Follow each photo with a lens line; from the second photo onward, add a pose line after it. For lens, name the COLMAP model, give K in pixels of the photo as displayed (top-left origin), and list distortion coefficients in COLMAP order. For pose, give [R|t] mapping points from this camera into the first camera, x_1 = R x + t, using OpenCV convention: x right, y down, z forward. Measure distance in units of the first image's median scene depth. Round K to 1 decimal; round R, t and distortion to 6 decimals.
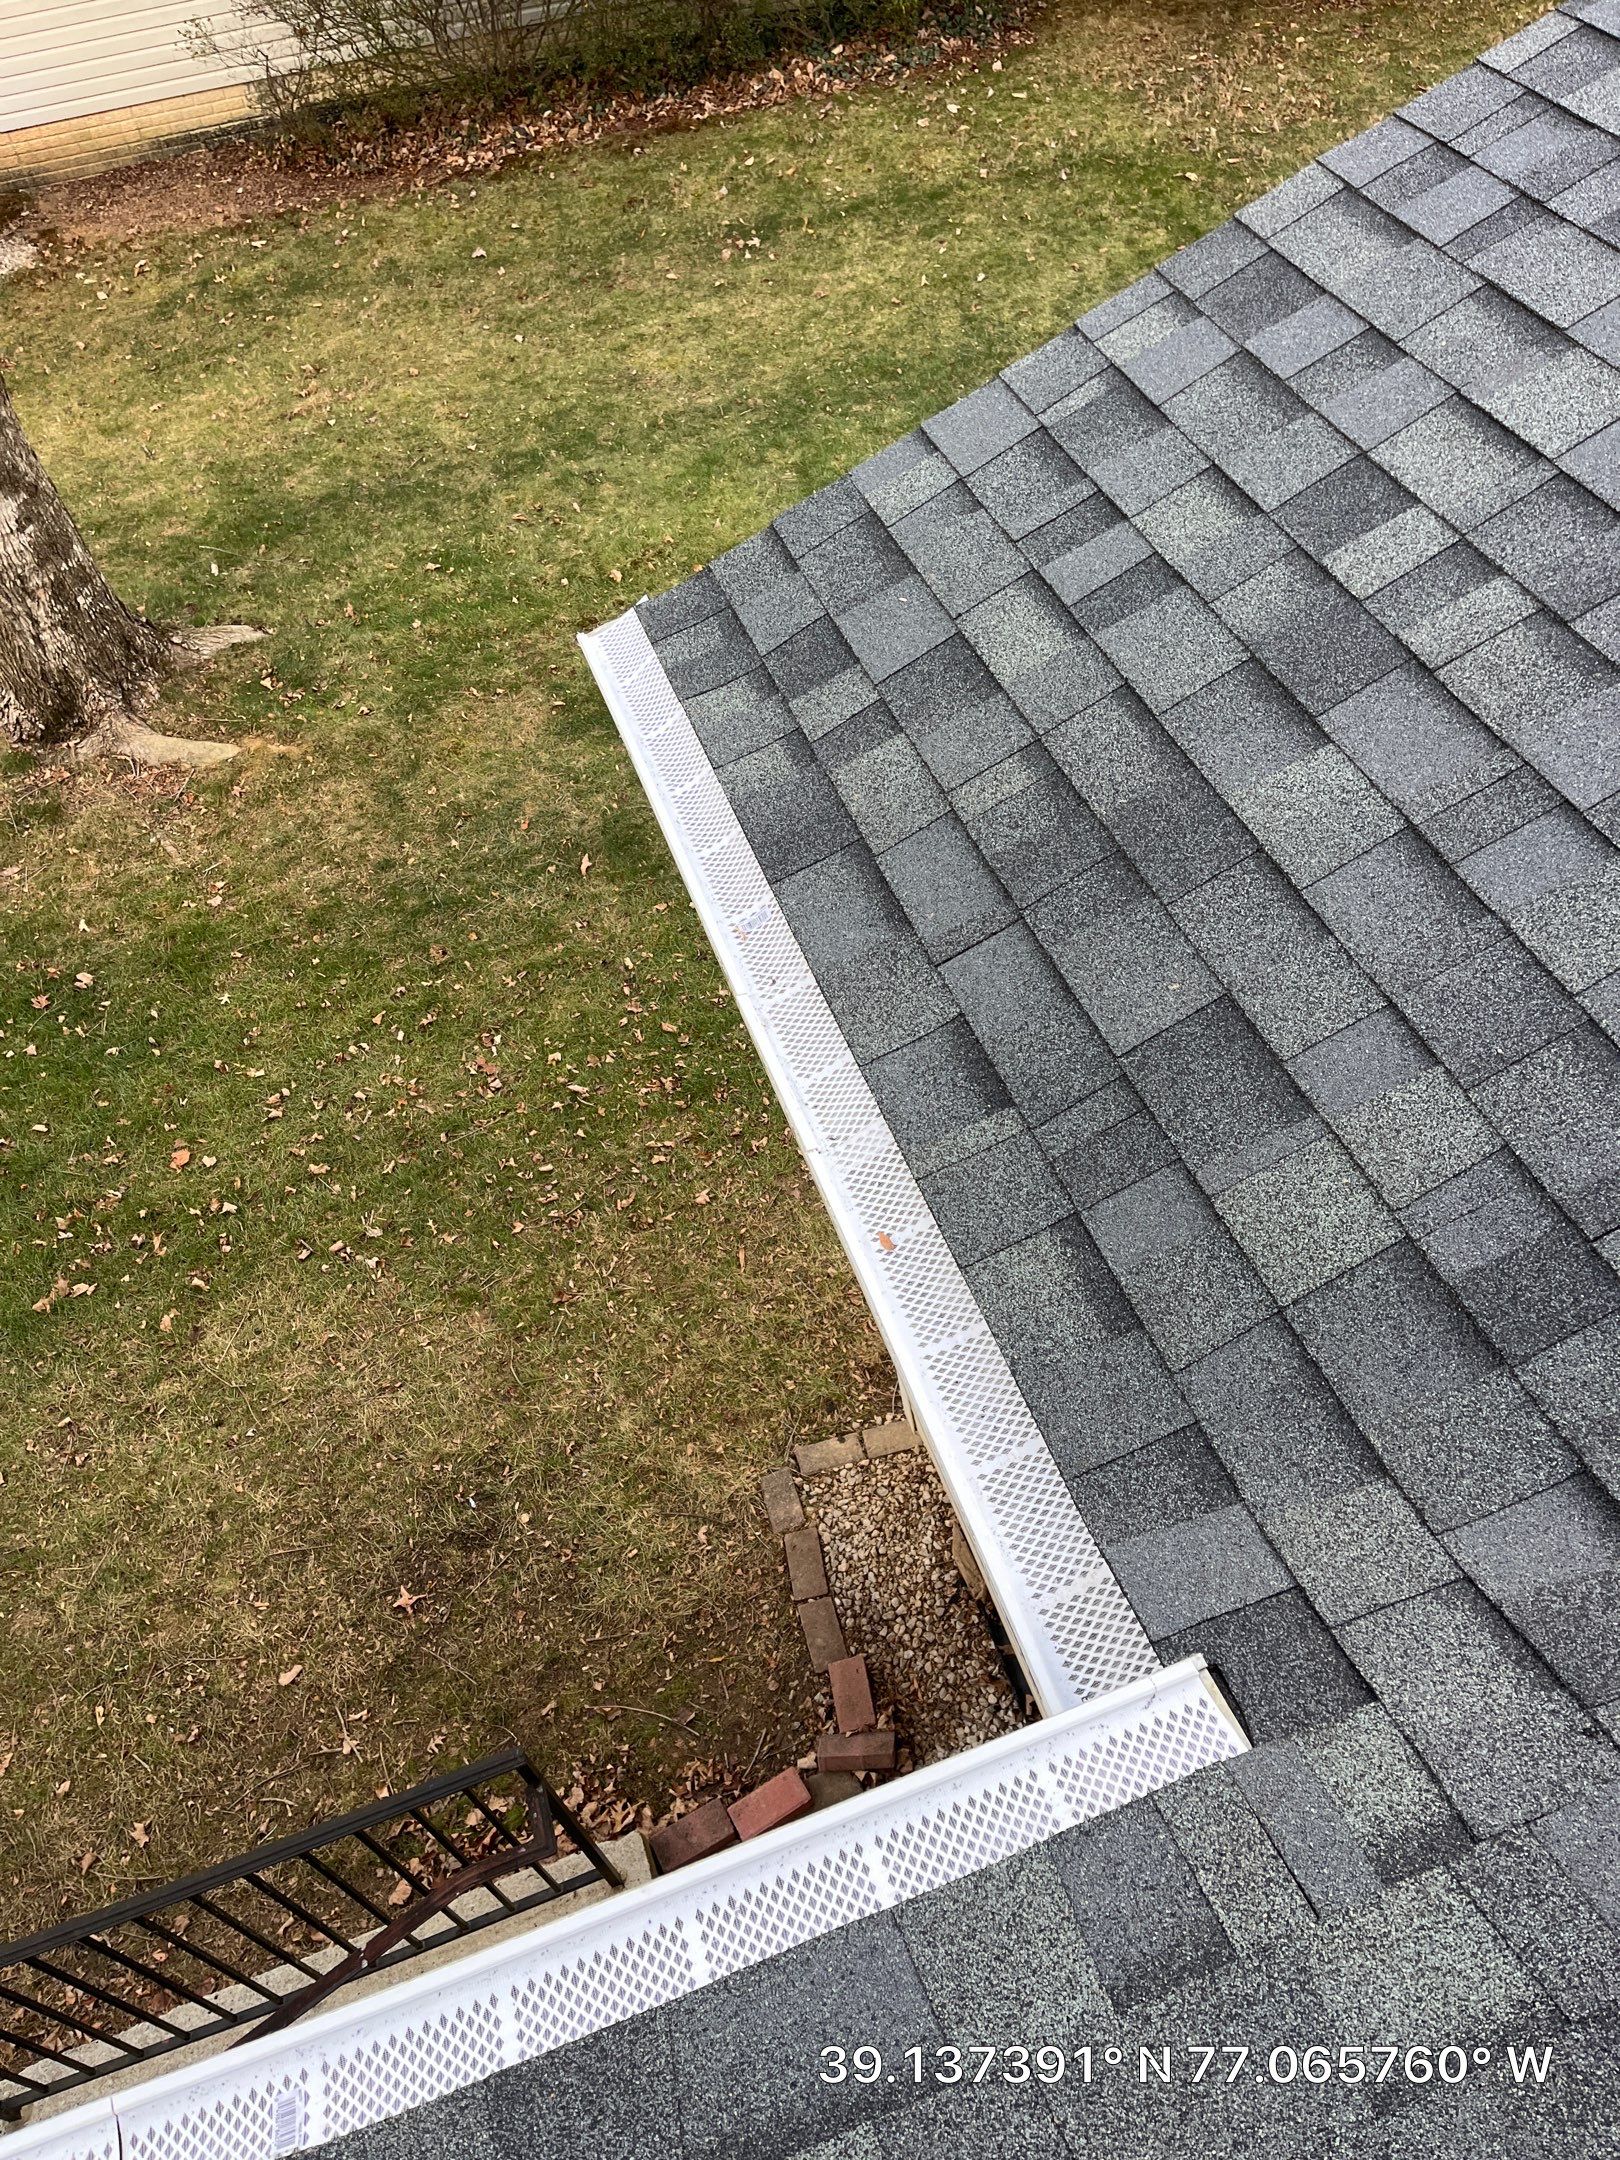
lens RADIAL K [[1638.9, 0, 810.0], [0, 1638.9, 1080.0], [0, 0, 1]] dist [0.048137, -0.012812]
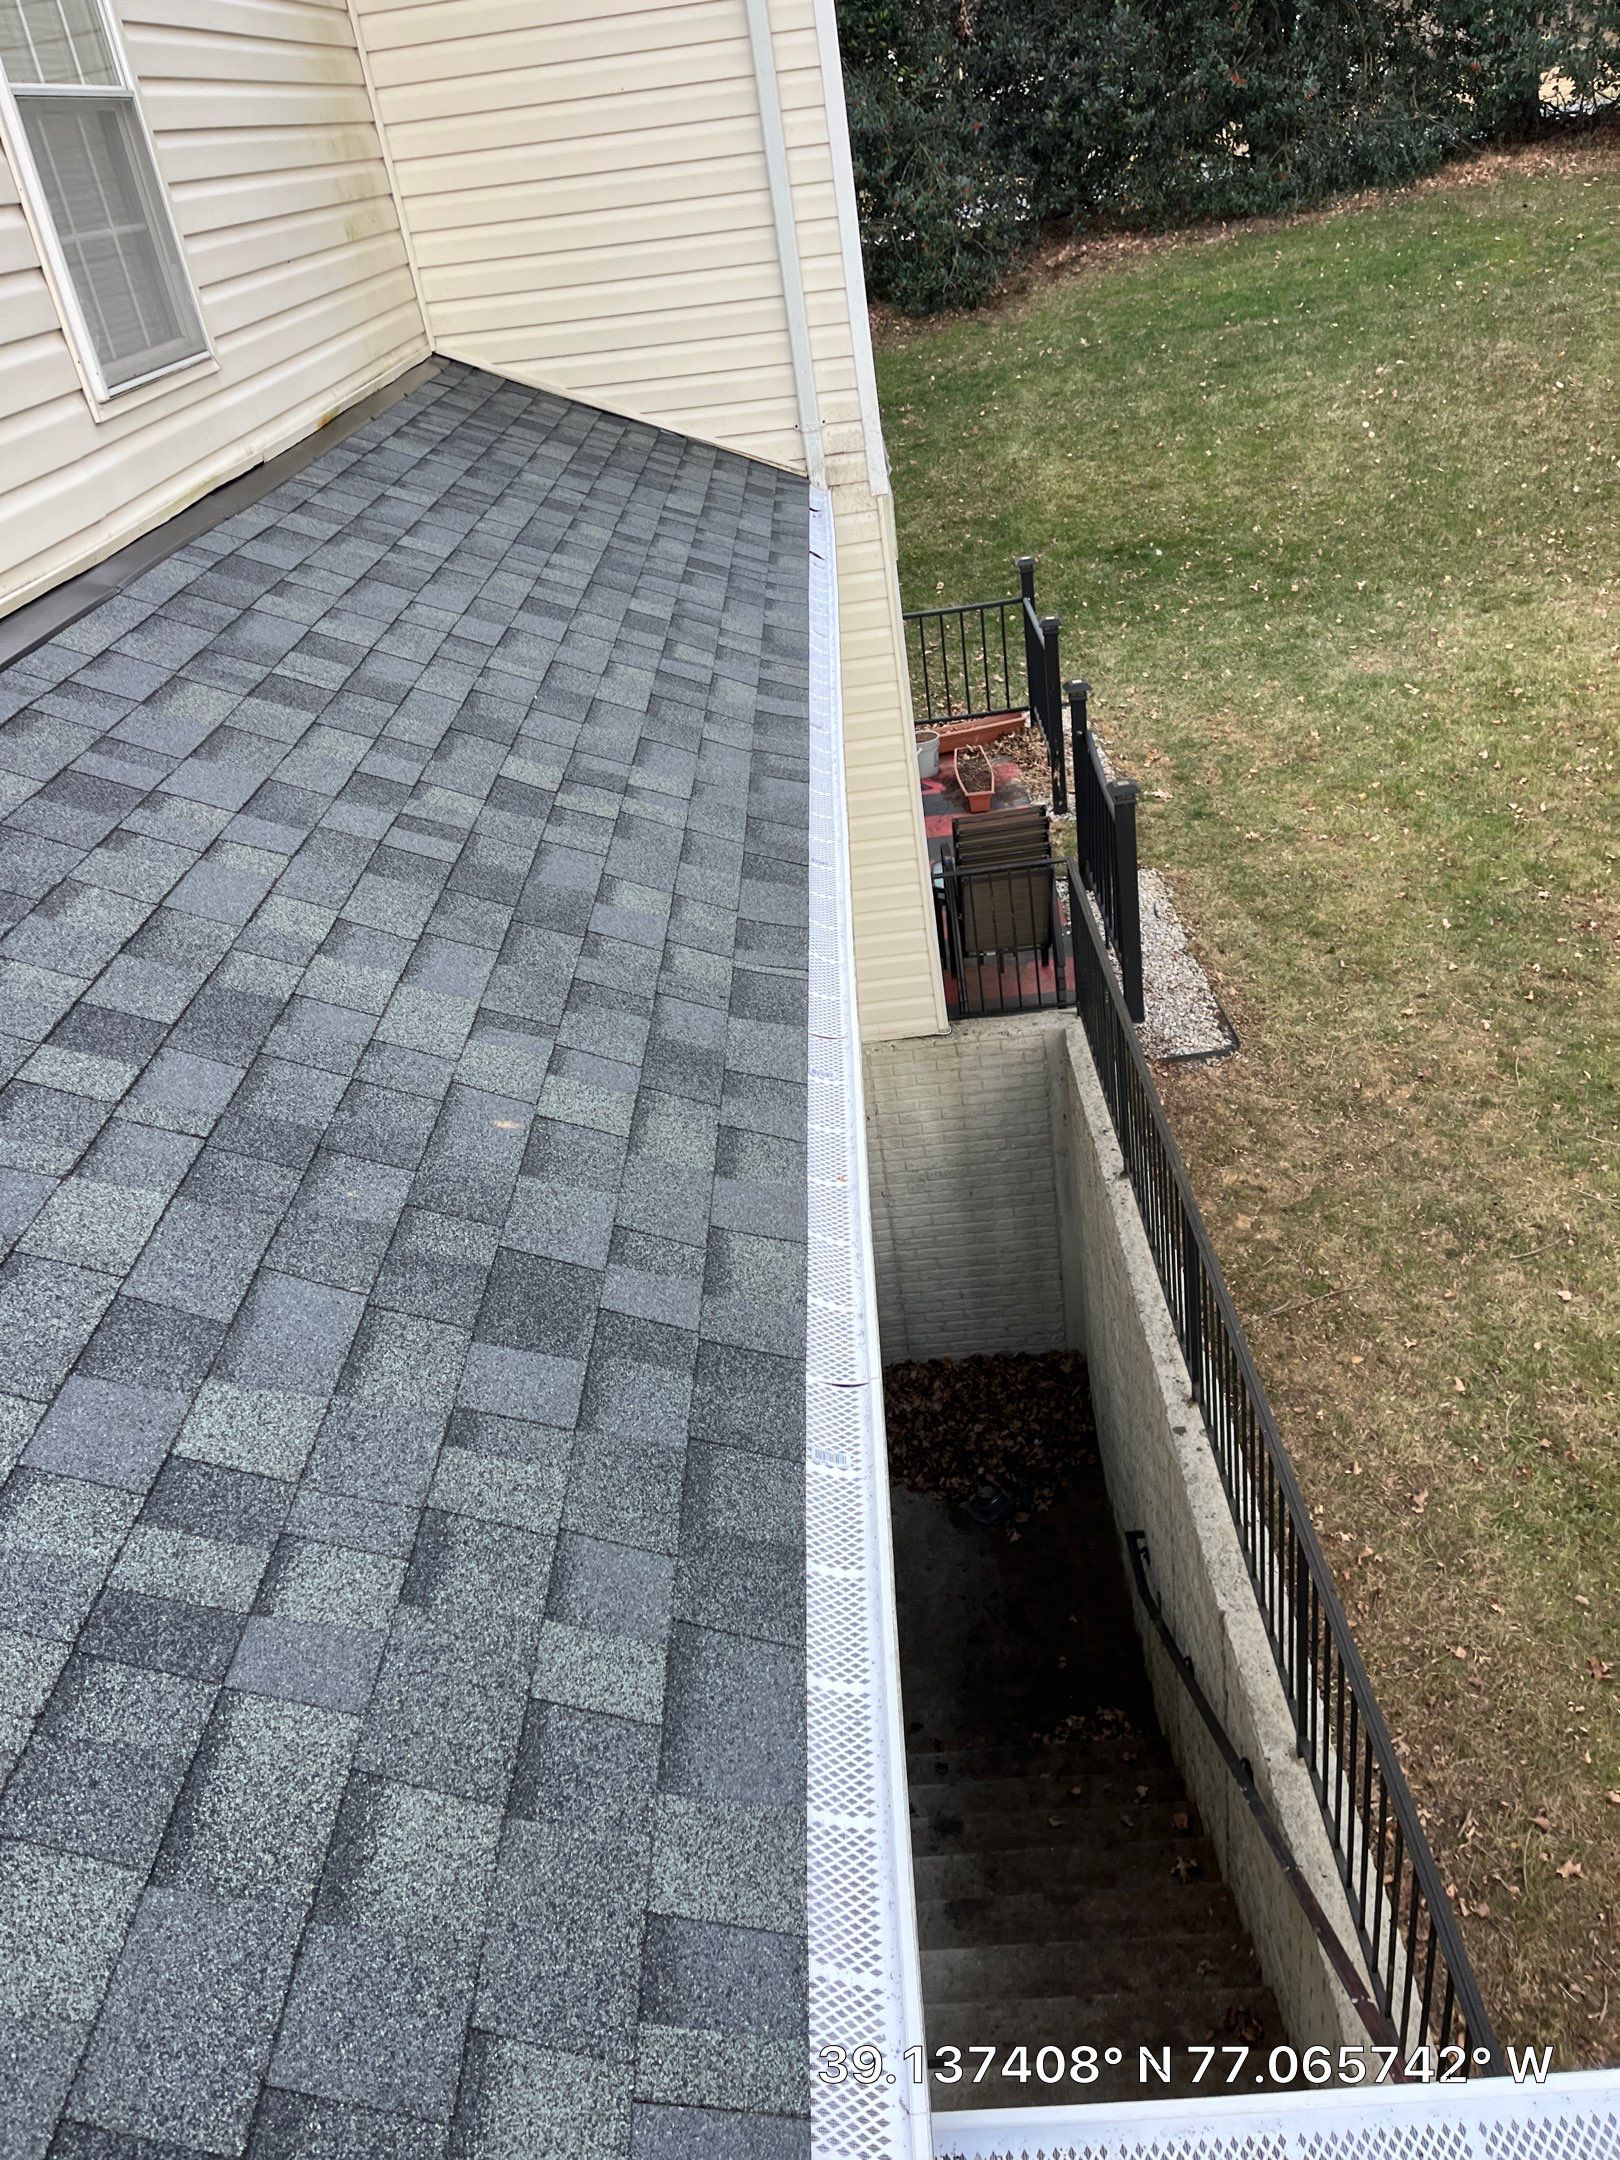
lens RADIAL K [[1638.9, 0, 810.0], [0, 1638.9, 1080.0], [0, 0, 1]] dist [0.048137, -0.012812]
pose [[-0.295176, 0.632399, -0.716200, 0.561786], [-0.606071, 0.455551, 0.652036, -0.528560], [0.738613, 0.626534, 0.248812, 0.339735]]
